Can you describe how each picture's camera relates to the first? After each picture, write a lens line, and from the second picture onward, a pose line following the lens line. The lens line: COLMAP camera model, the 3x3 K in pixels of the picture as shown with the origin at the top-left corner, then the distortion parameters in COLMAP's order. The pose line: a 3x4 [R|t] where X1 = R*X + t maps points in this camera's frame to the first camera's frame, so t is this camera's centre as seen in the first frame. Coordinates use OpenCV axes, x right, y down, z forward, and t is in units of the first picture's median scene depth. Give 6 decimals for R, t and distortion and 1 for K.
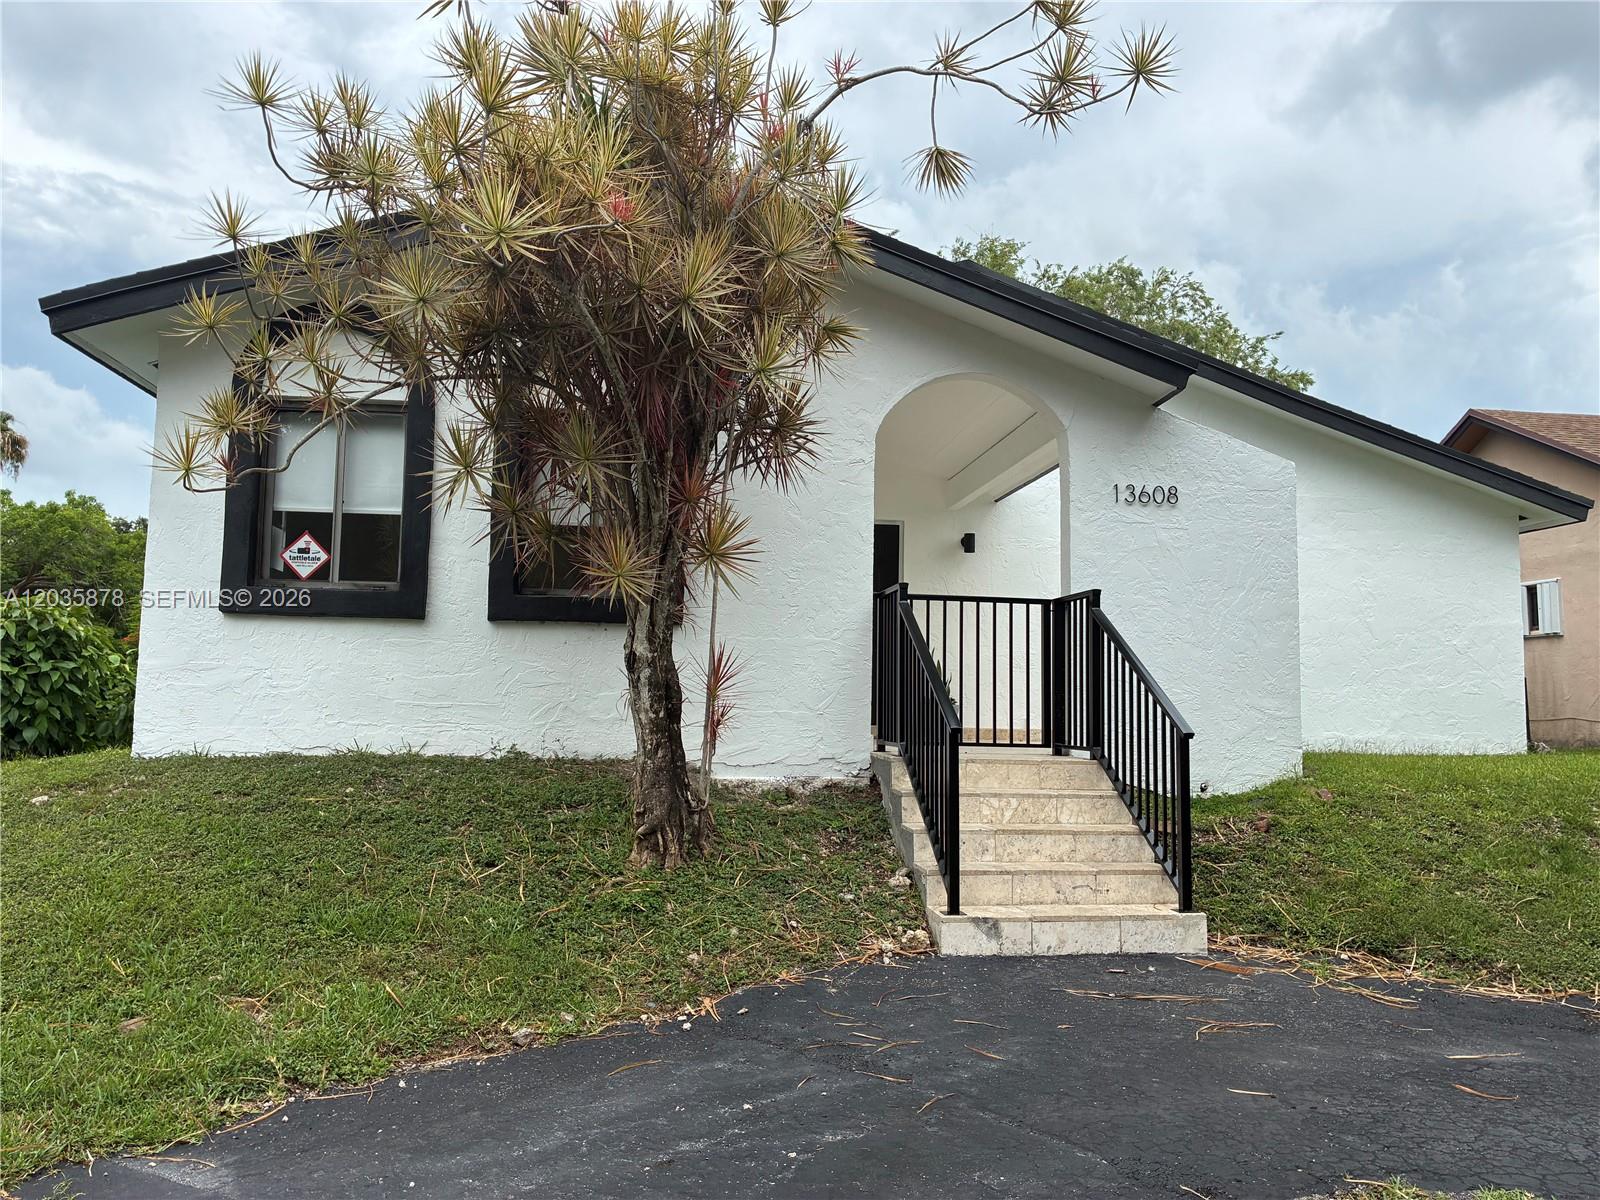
lens RADIAL K [[1179.6, 0, 800.0], [0, 1179.6, 600.0], [0, 0, 1]] dist [0.032831, -0.074858]
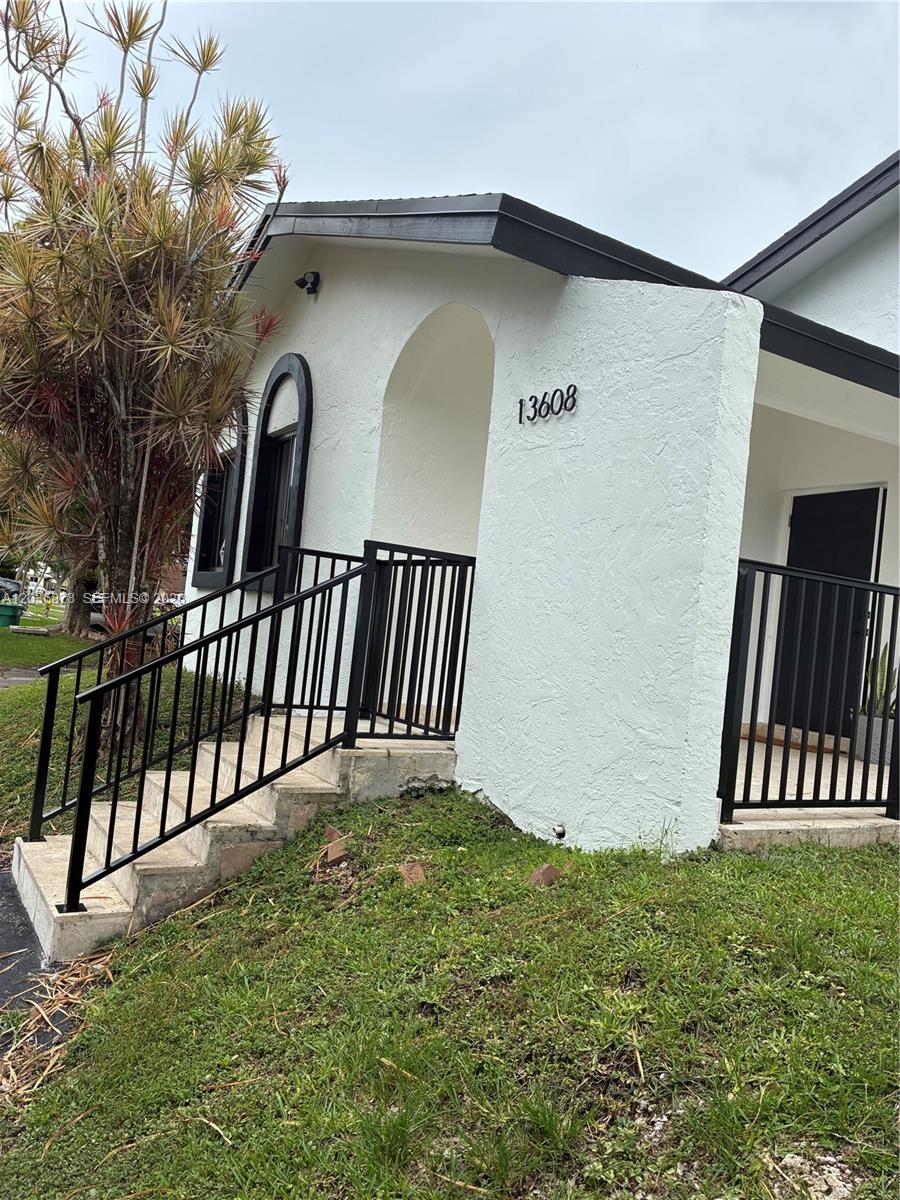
lens RADIAL K [[884.7, 0, 450.9], [0, 884.7, 614.9], [0, 0, 1]] dist [0.032831, -0.074858]
pose [[0.406823, 0.011124, -0.913439, 0.757176], [-0.015641, 0.999864, 0.005210, 0.035061], [0.913373, 0.012168, 0.406941, 0.729571]]
